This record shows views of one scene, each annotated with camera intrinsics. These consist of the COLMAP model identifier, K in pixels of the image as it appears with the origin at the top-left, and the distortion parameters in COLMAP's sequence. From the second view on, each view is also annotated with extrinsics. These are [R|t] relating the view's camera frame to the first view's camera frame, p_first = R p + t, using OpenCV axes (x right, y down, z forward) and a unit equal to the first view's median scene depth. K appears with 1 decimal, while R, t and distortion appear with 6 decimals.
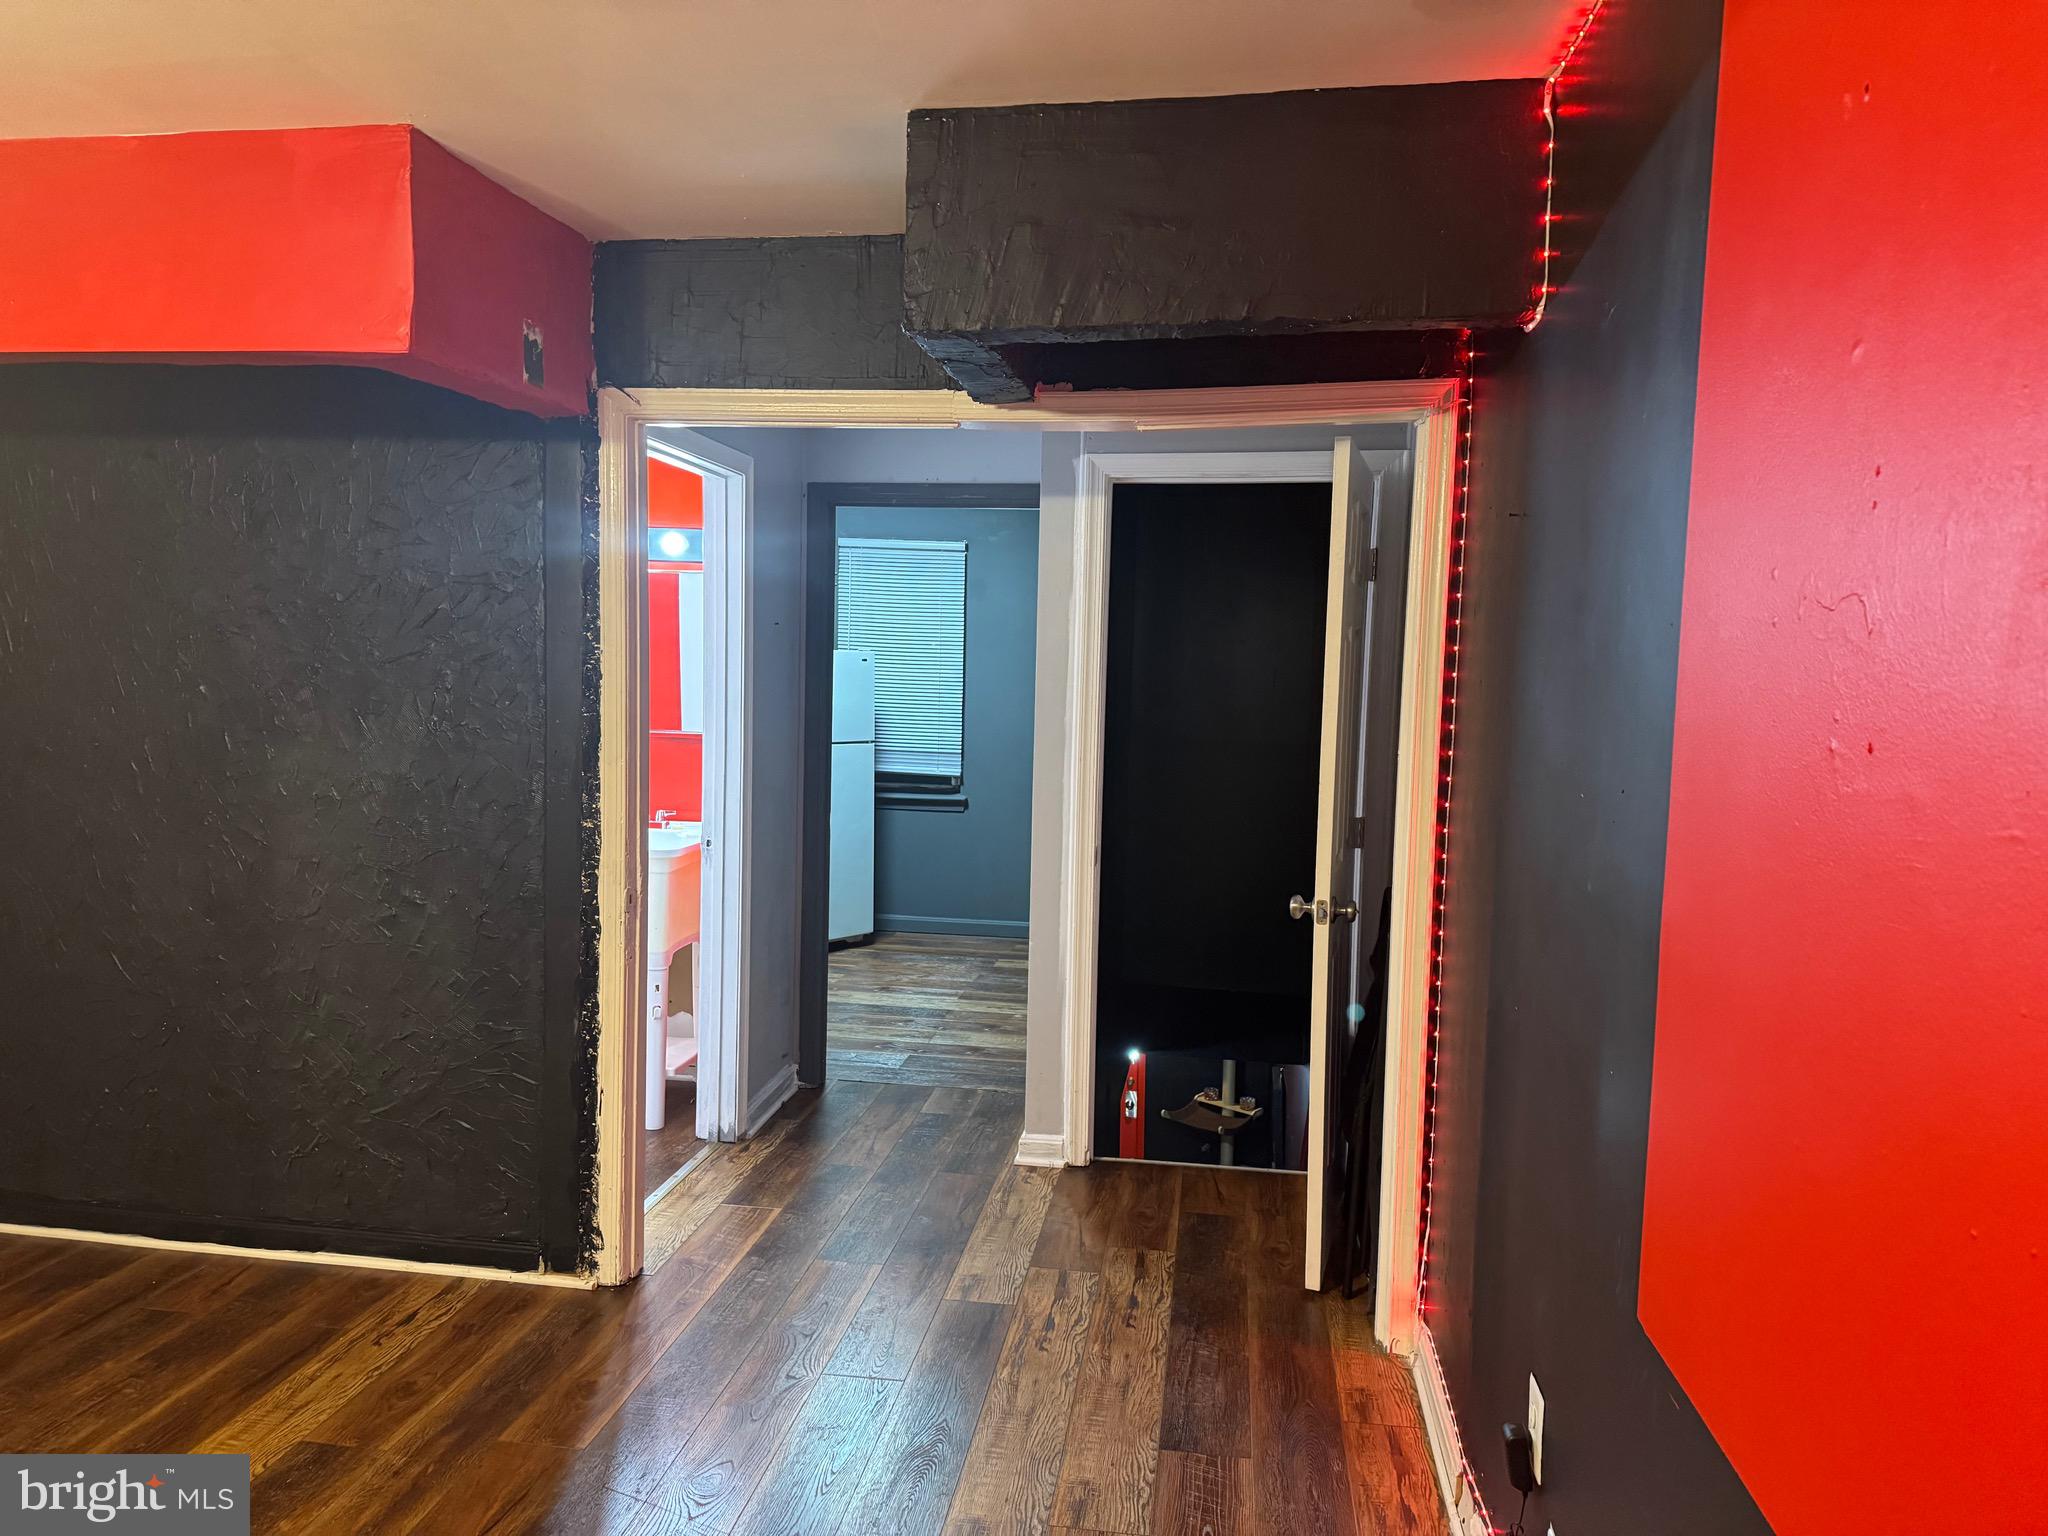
lens RADIAL K [[1423.6, 0, 1028.7], [0, 1423.6, 771.4], [0, 0, 1]] dist [0.119563, -0.172914]
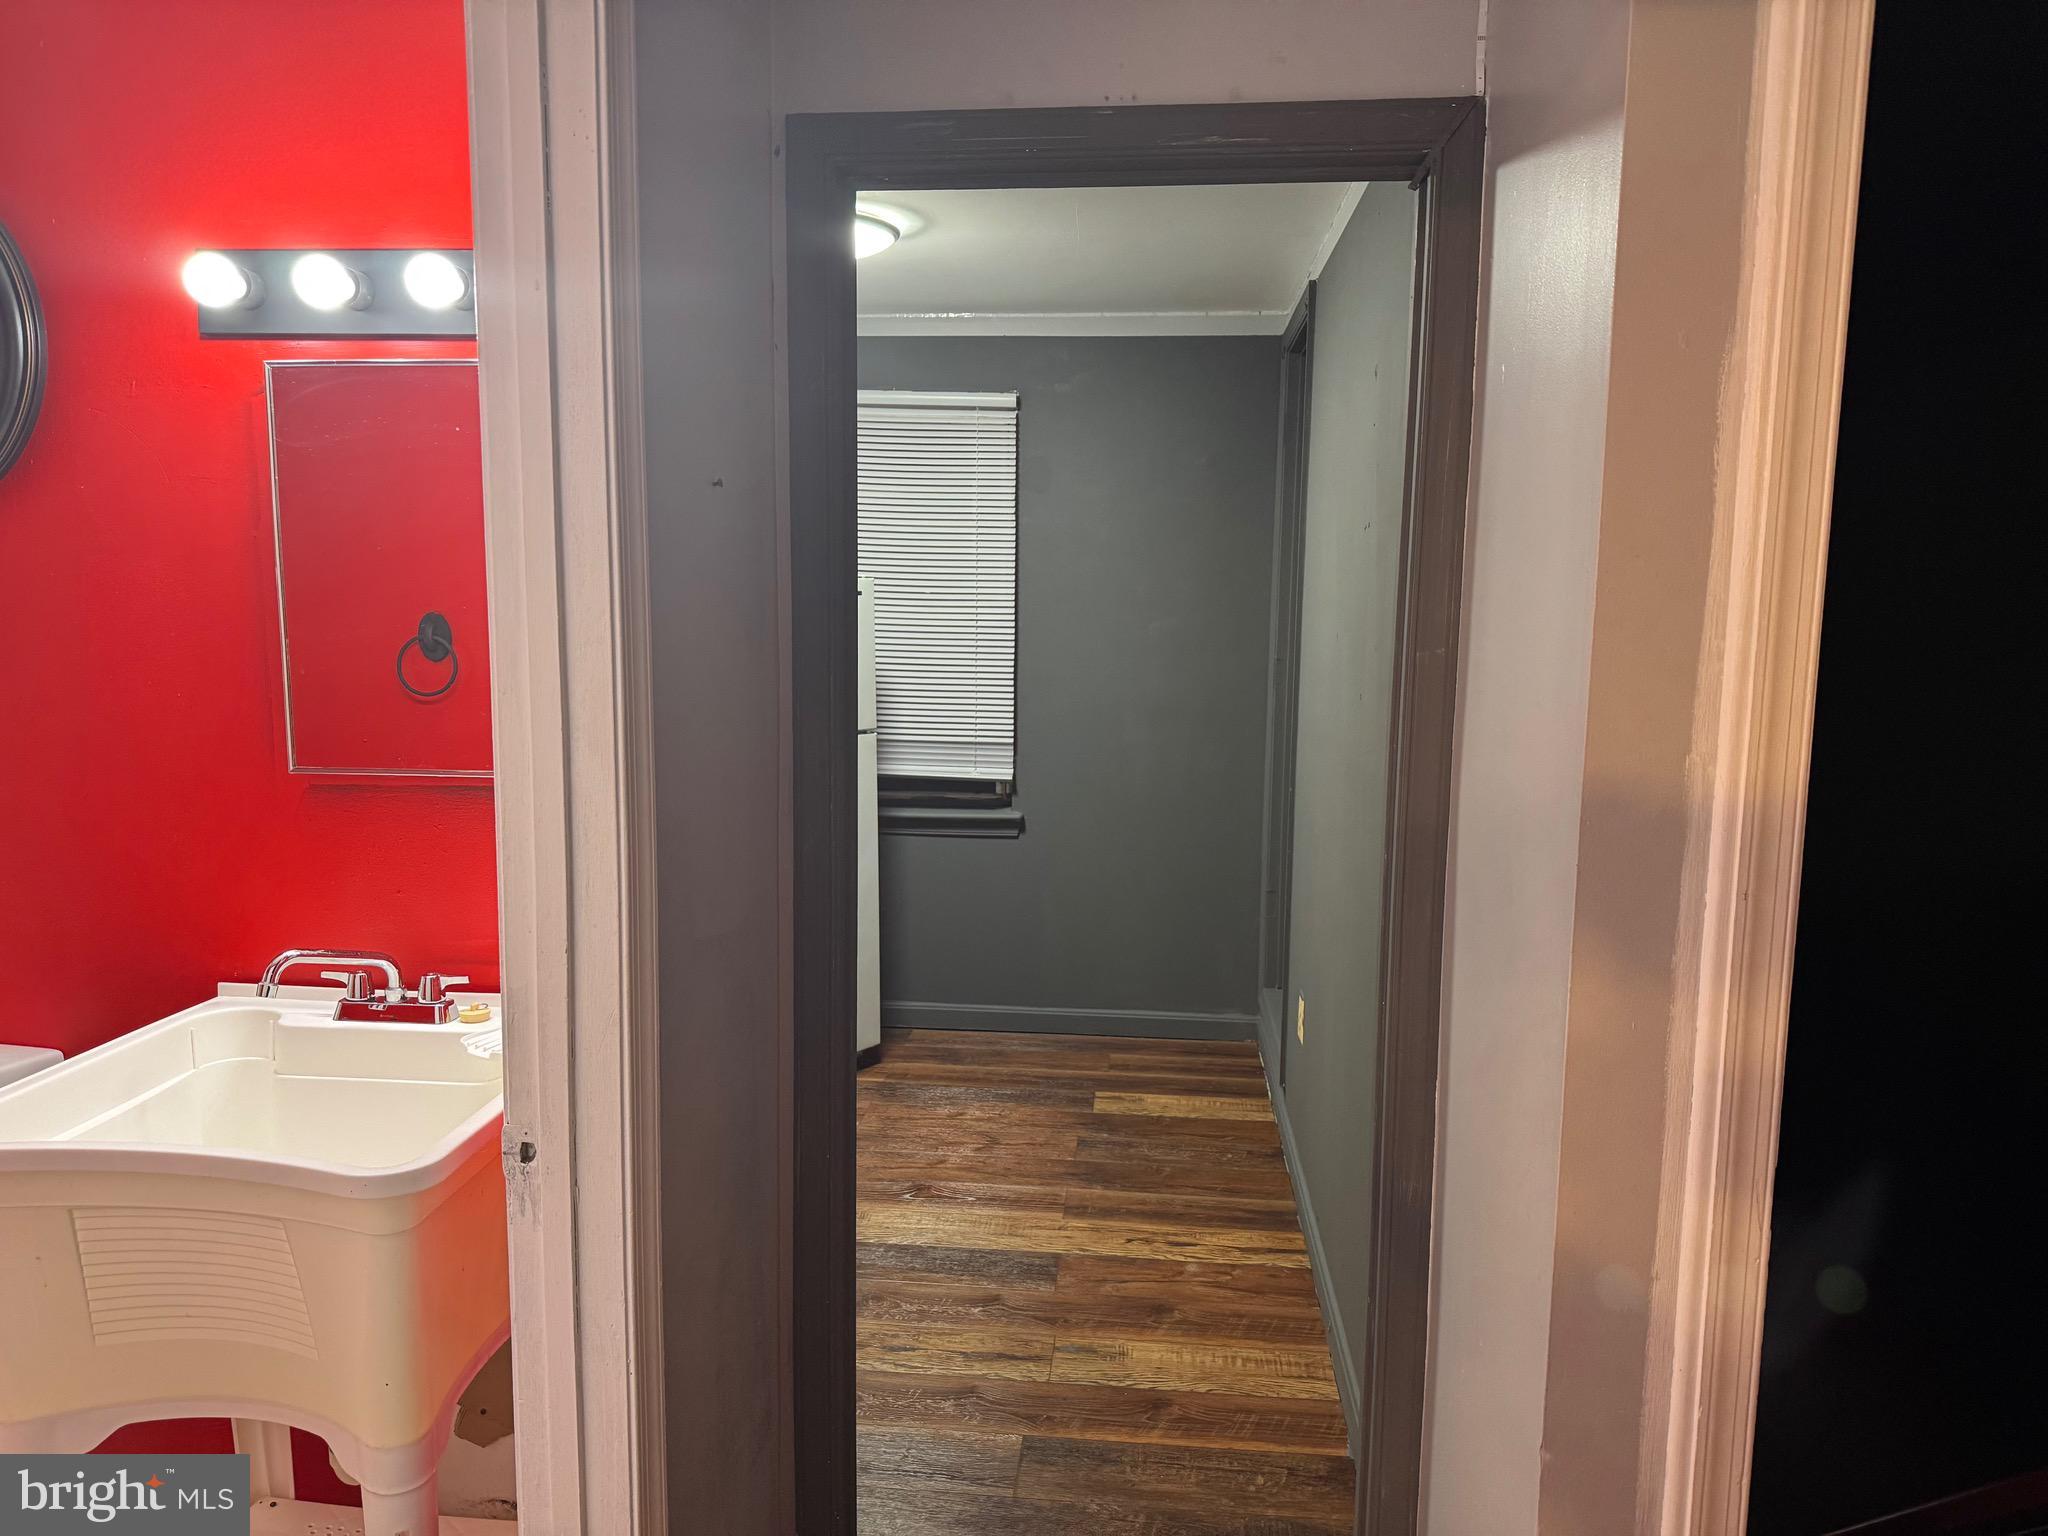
lens RADIAL K [[1423.6, 0, 1028.7], [0, 1423.6, 771.4], [0, 0, 1]] dist [0.119563, -0.172914]
pose [[0.998523, -0.023255, 0.049109, -0.071867], [0.020815, 0.998552, 0.049615, -0.031668], [-0.050191, -0.048519, 0.997560, 0.388372]]
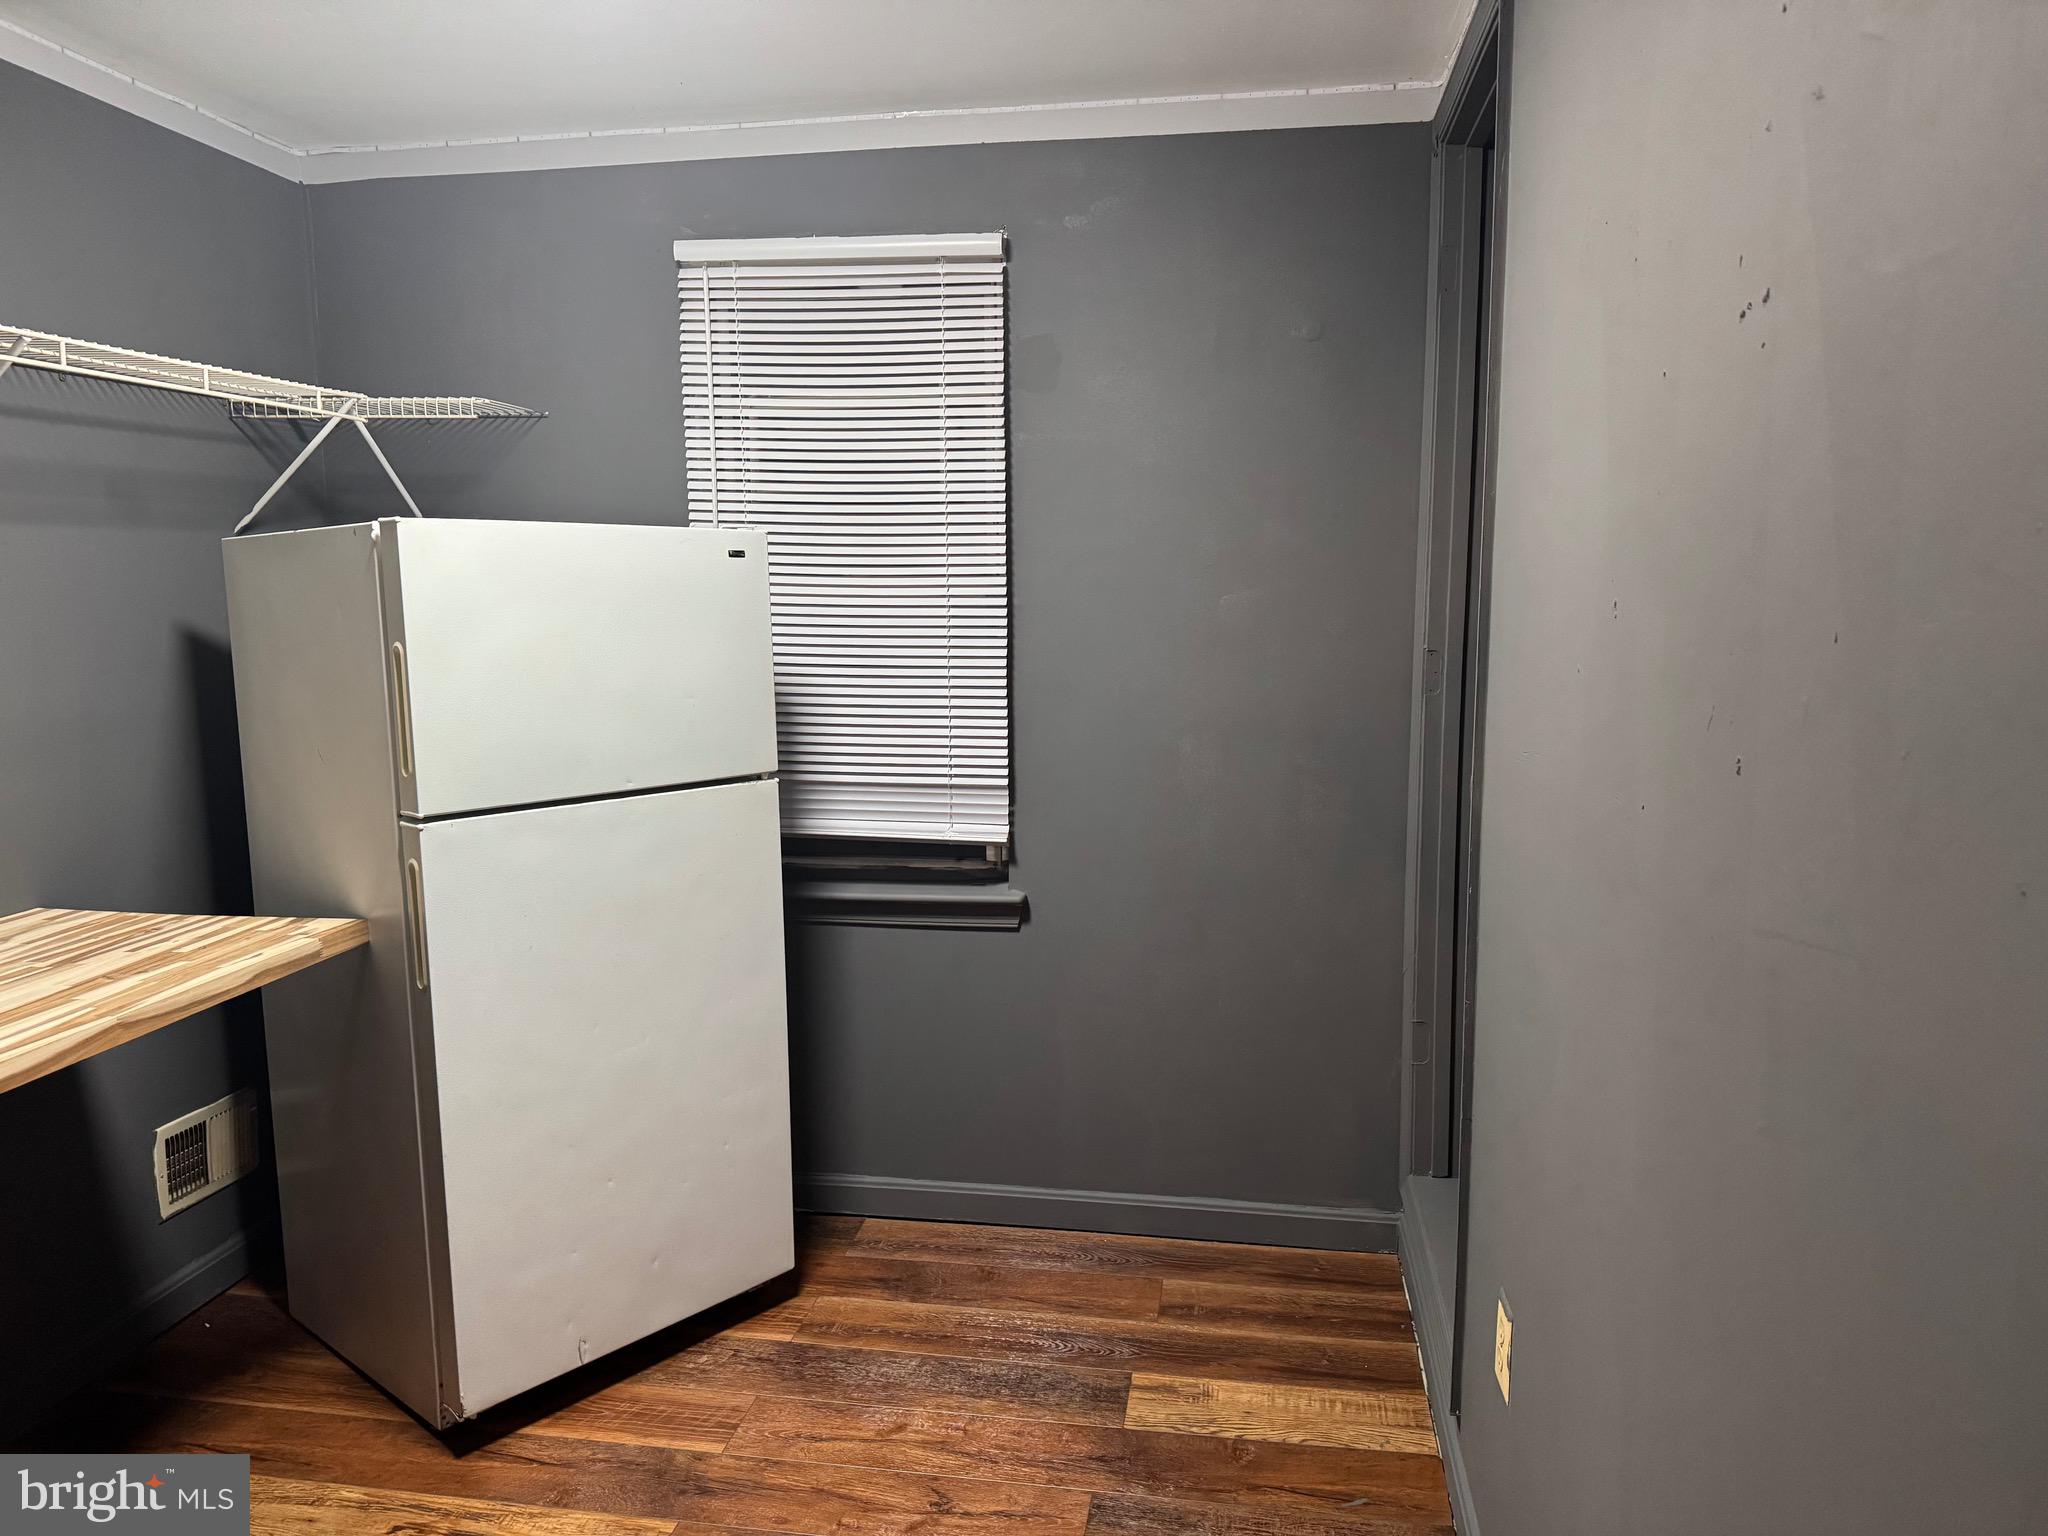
lens RADIAL K [[1423.6, 0, 1028.7], [0, 1423.6, 771.4], [0, 0, 1]] dist [0.119563, -0.172914]
pose [[0.999184, -0.033371, -0.022739, -0.032717], [0.034692, 0.997571, 0.060400, -0.041414], [0.020668, -0.061140, 0.997915, 0.609335]]
